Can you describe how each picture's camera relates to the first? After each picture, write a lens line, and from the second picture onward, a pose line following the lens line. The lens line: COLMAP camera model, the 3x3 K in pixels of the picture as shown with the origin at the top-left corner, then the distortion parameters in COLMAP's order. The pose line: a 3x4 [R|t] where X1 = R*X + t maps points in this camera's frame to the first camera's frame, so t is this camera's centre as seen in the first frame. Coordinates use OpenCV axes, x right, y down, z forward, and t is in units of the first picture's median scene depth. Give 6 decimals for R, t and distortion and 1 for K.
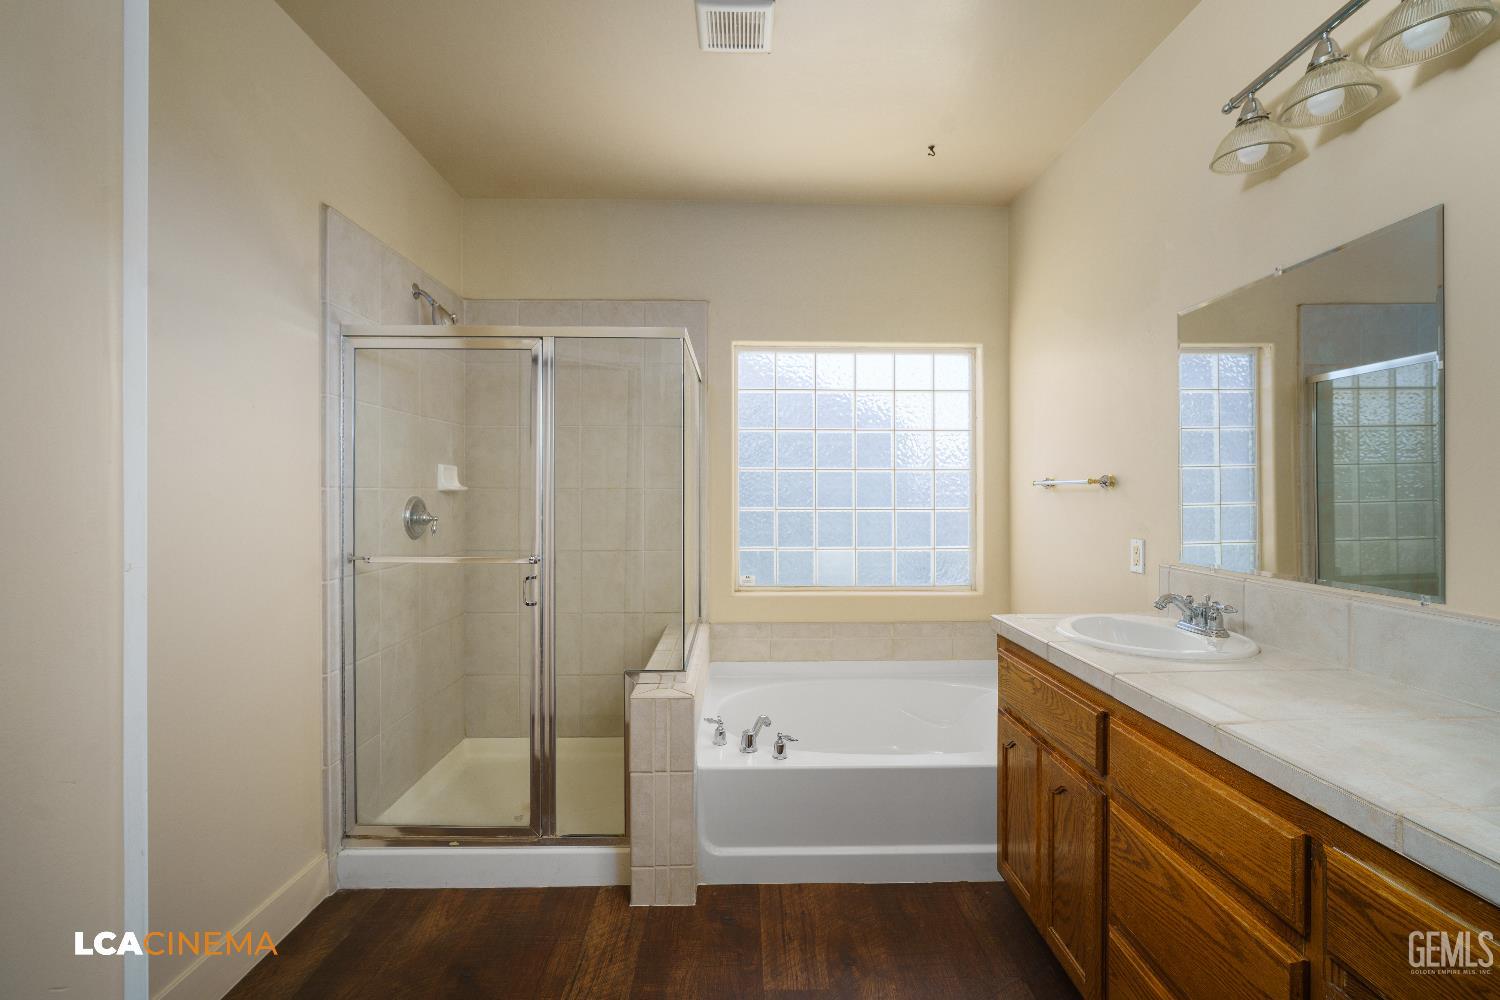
lens RADIAL K [[656.1, 0, 754.9], [0, 656.1, 489.2], [0, 0, 1]] dist [-0.017122, 0.005440]
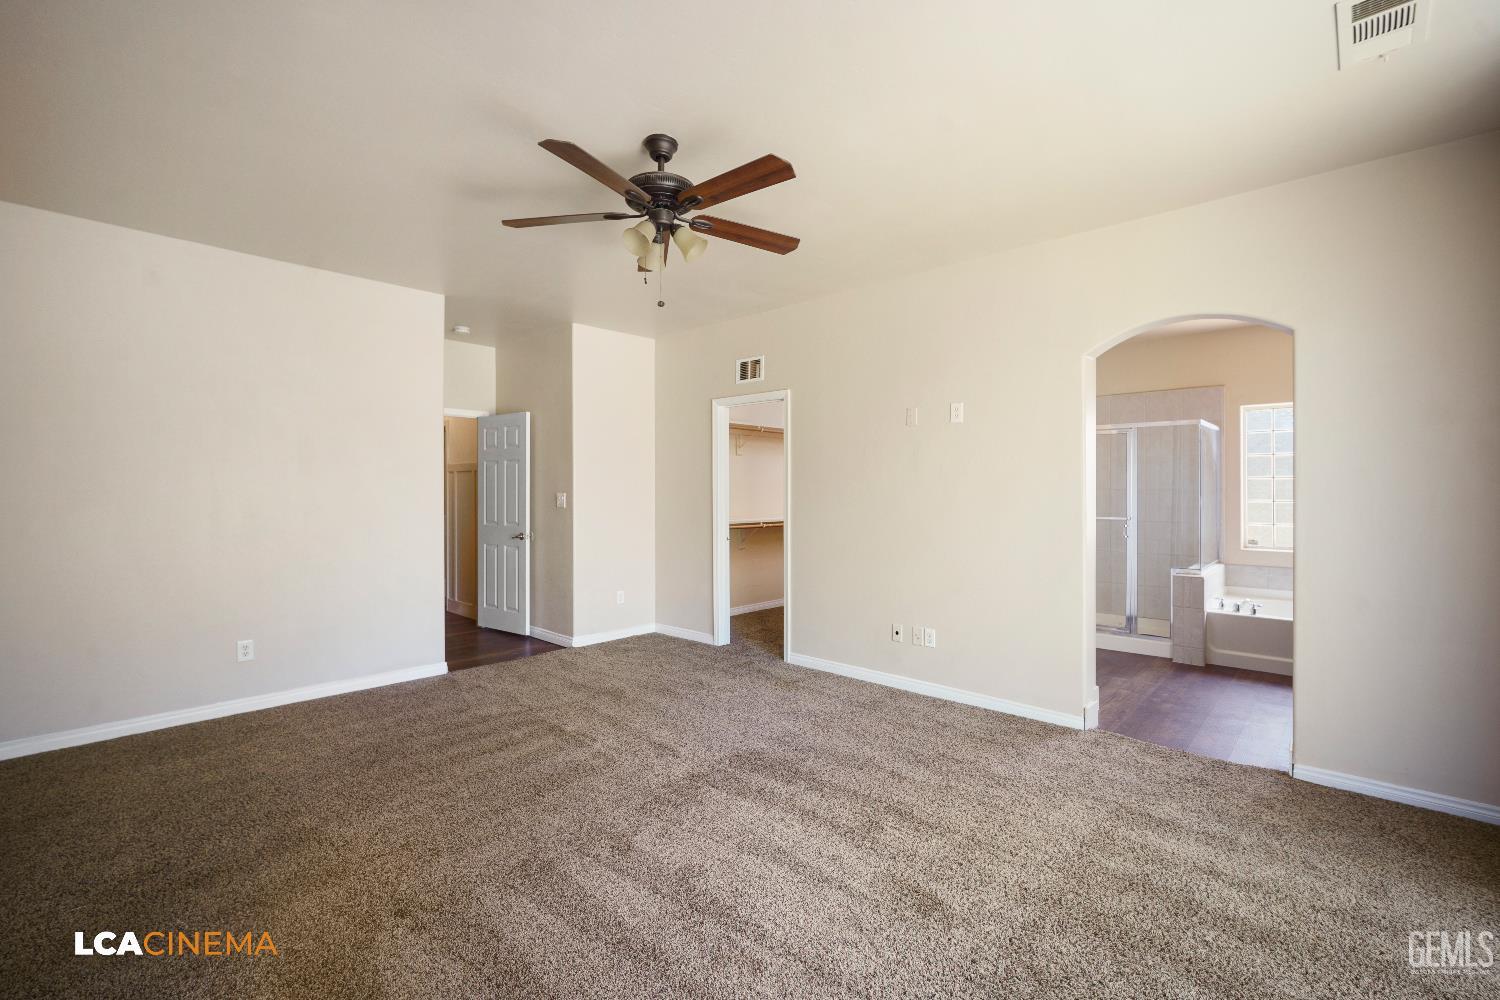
lens RADIAL K [[656.1, 0, 754.9], [0, 656.1, 489.2], [0, 0, 1]] dist [-0.017122, 0.005440]
pose [[0.723124, -0.000053, -0.690718, 0.232600], [0.001281, 0.999998, 0.001264, -0.003626], [0.690717, -0.001799, 0.723123, -1.188584]]
